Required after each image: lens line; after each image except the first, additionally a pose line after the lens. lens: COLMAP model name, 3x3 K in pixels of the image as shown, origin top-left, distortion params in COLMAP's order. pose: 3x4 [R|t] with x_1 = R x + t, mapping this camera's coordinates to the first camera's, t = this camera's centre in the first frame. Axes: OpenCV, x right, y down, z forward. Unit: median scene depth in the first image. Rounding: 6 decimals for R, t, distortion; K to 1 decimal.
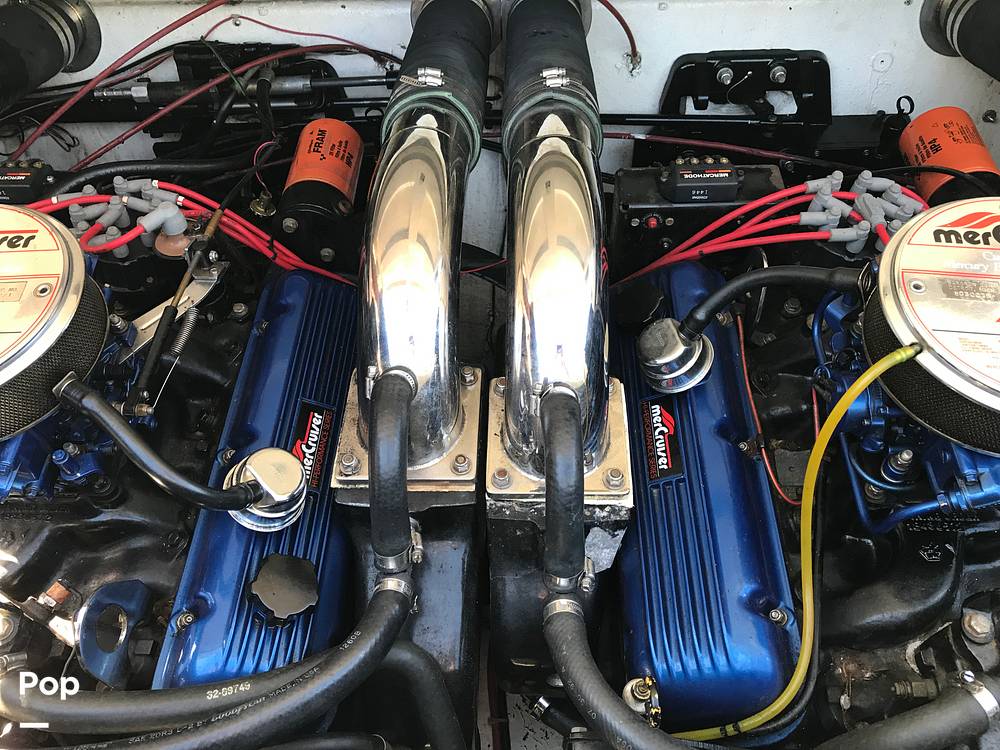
lens RADIAL K [[838.7, 0, 499.3], [0, 838.7, 373.3], [0, 0, 1]] dist [0.016481, -0.023572]
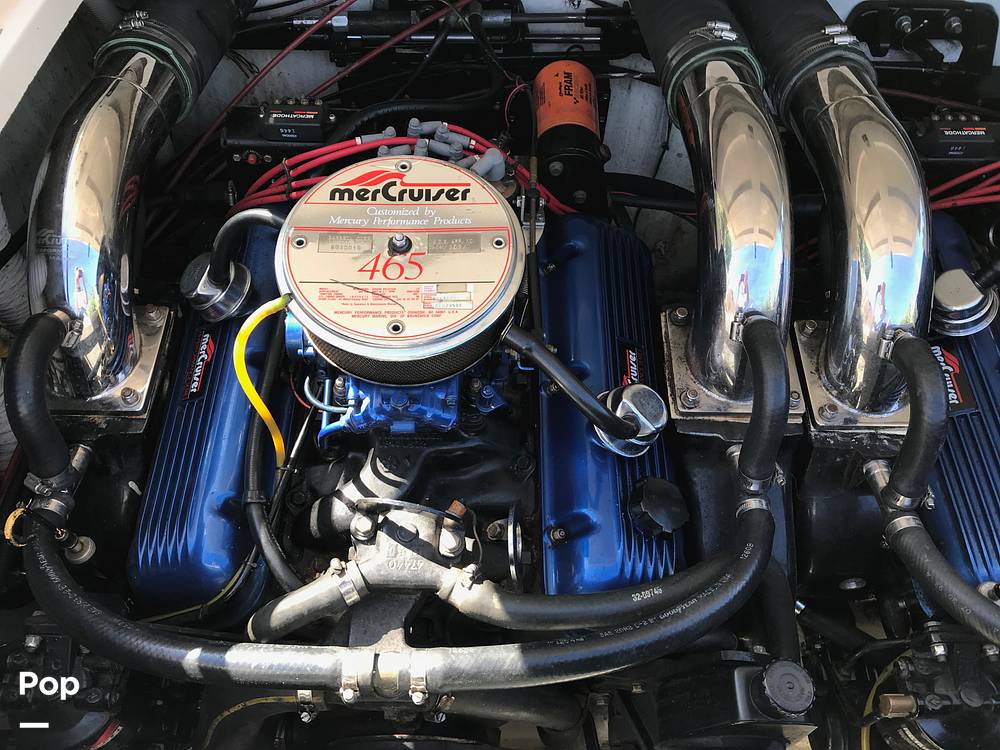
lens RADIAL K [[838.7, 0, 500.9], [0, 838.7, 379.1], [0, 0, 1]] dist [0.016481, -0.023572]
pose [[0.998300, 0.008788, 0.057623, -0.456915], [-0.014693, 0.994586, 0.102876, -0.025263], [-0.056407, -0.103547, 0.993024, -0.082530]]
